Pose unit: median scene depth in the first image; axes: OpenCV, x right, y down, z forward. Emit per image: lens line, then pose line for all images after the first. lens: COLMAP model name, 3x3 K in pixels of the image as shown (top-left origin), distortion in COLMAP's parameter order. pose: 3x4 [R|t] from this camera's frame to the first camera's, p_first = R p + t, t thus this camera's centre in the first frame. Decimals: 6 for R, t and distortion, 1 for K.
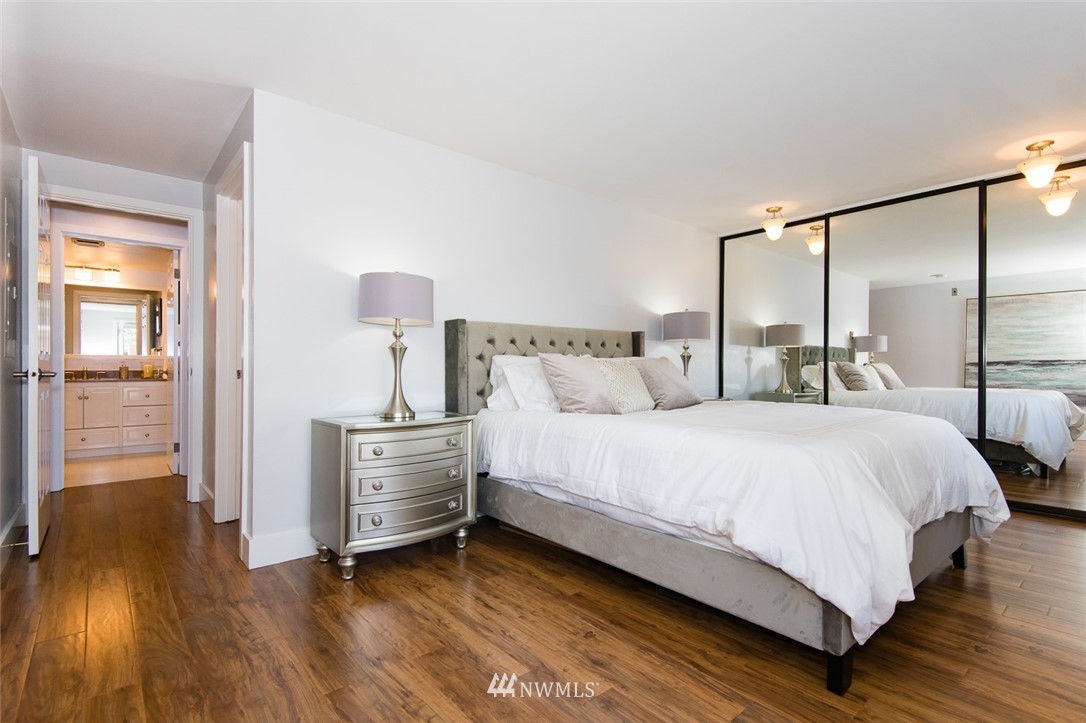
lens RADIAL K [[515.7, 0, 546.1], [0, 515.7, 362.8], [0, 0, 1]] dist [0.051286, -0.028746]
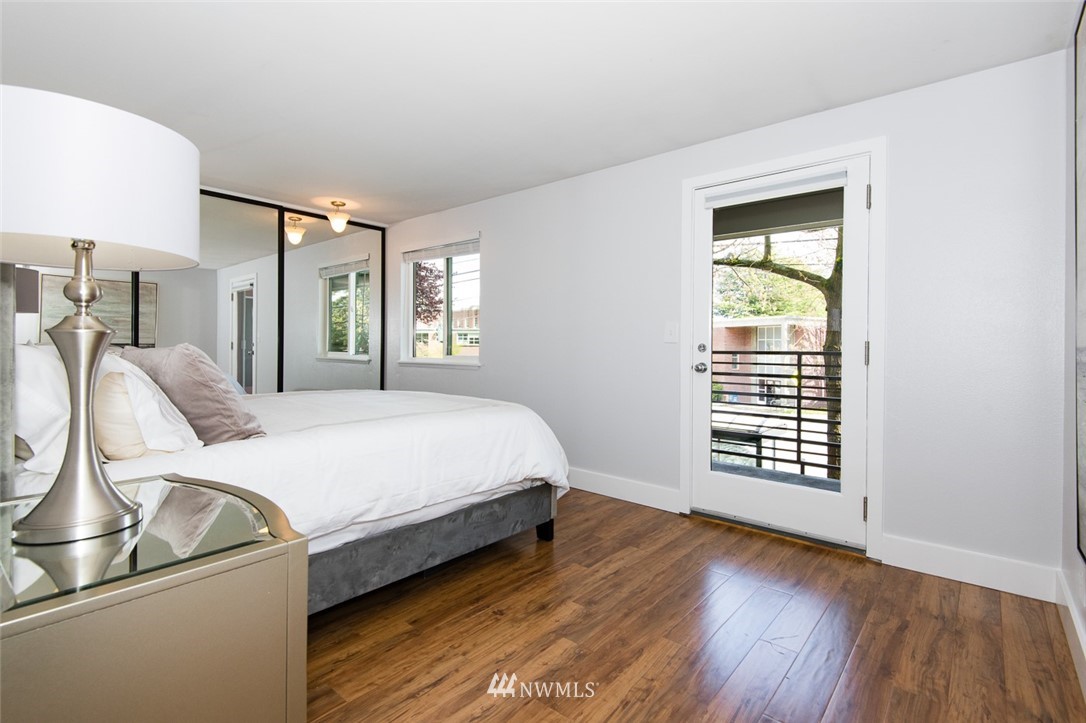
lens RADIAL K [[515.7, 0, 546.1], [0, 515.7, 362.8], [0, 0, 1]] dist [0.051286, -0.028746]
pose [[-0.154288, -0.033659, 0.987452, -0.918148], [-0.008983, 0.999426, 0.032664, -0.030746], [-0.987985, -0.003831, -0.154502, 1.000984]]
